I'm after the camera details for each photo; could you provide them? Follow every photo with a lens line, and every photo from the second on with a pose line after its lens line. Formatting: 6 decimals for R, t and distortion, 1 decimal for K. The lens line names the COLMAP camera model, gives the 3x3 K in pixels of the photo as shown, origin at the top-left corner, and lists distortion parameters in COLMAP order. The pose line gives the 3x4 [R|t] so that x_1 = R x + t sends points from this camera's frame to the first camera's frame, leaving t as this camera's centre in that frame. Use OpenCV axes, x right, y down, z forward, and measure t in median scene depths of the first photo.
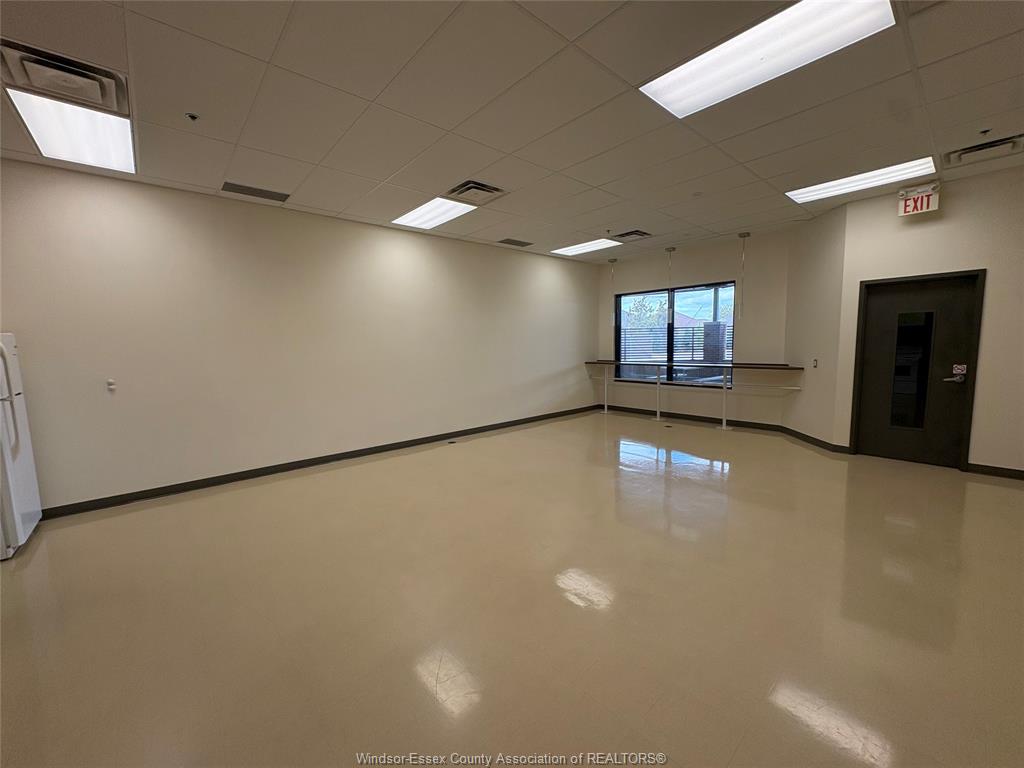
lens RADIAL K [[408.0, 0, 512.5], [0, 408.0, 382.3], [0, 0, 1]] dist [-0.000297, 0.000132]
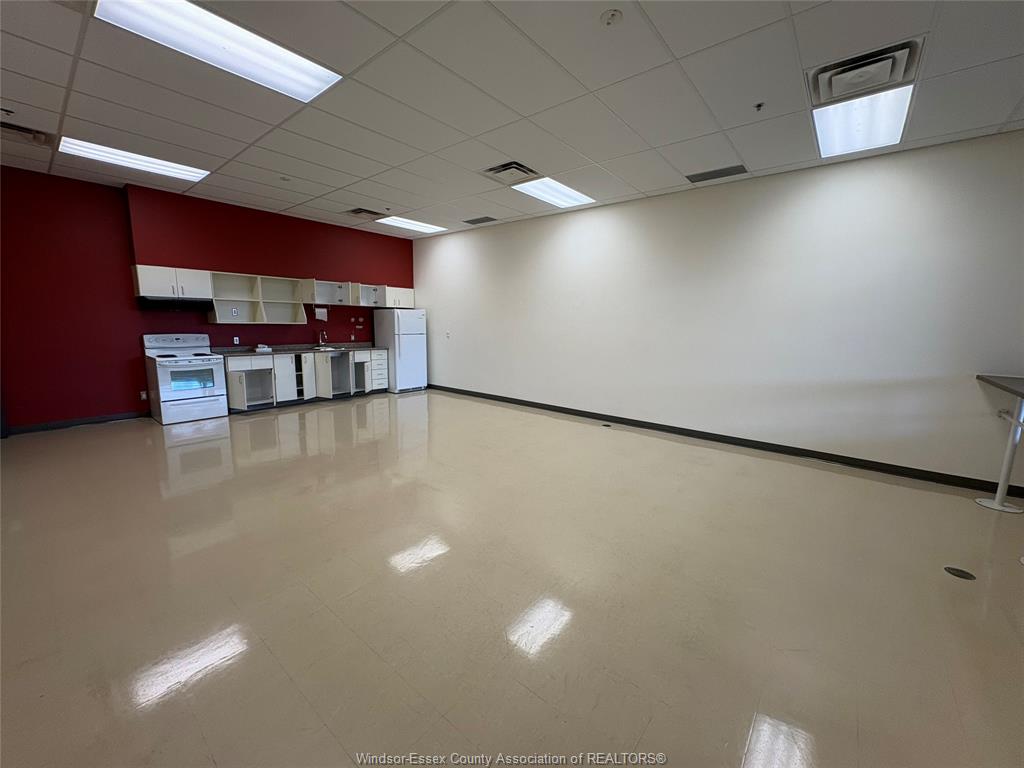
lens RADIAL K [[408.0, 0, 512.5], [0, 408.0, 382.3], [0, 0, 1]] dist [-0.000297, 0.000132]
pose [[0.142193, 0.170151, -0.975105, 0.632441], [-0.112598, 0.981501, 0.154848, -0.064191], [0.983414, 0.087776, 0.158721, 0.552098]]
